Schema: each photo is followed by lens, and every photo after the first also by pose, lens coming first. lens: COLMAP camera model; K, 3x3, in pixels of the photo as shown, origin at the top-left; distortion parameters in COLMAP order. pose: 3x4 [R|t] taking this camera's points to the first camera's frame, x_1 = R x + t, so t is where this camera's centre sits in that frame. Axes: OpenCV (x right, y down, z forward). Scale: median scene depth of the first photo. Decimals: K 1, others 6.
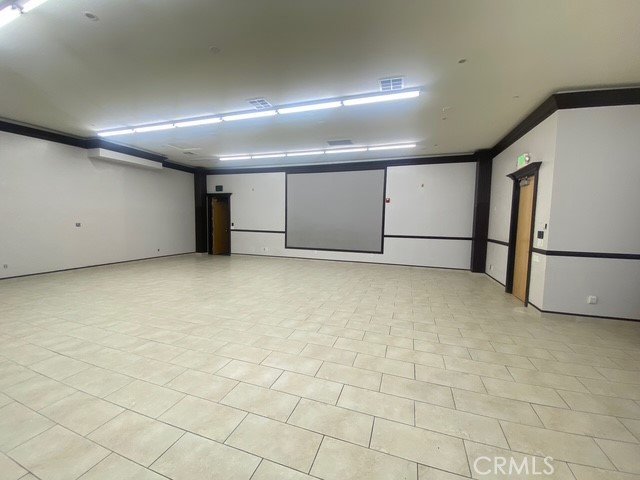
lens RADIAL K [[257.0, 0, 321.9], [0, 257.0, 238.1], [0, 0, 1]] dist [-0.000210, -0.007831]
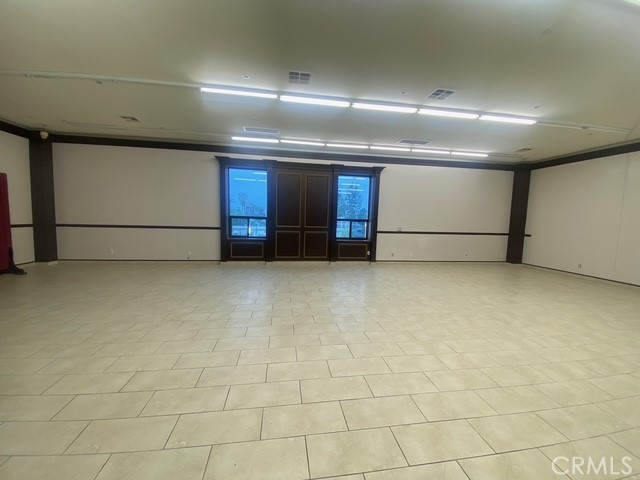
lens RADIAL K [[257.0, 0, 318.7], [0, 257.0, 241.1], [0, 0, 1]] dist [-0.000210, -0.007831]
pose [[-0.888921, 0.003346, -0.458048, 0.311534], [-0.074265, 0.985691, 0.151323, -0.062000], [0.452000, 0.168532, -0.875953, 0.928145]]
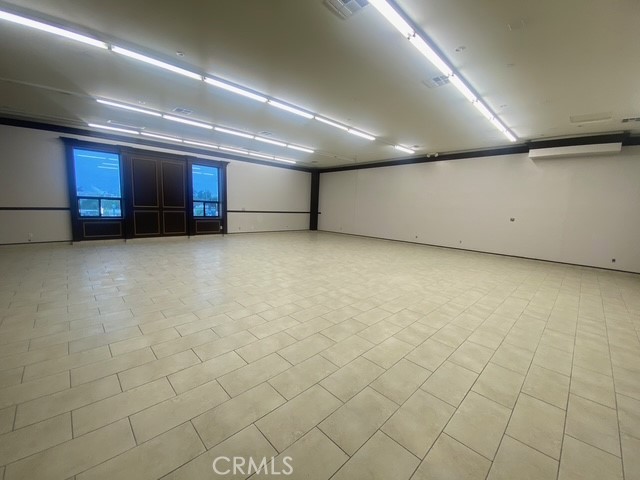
lens RADIAL K [[257.0, 0, 323.1], [0, 257.0, 241.4], [0, 0, 1]] dist [-0.000210, -0.007831]
pose [[-0.439687, 0.090709, -0.893559, 1.128945], [-0.113512, 0.981297, 0.155471, -0.089257], [0.890949, 0.169789, -0.421167, 1.564759]]
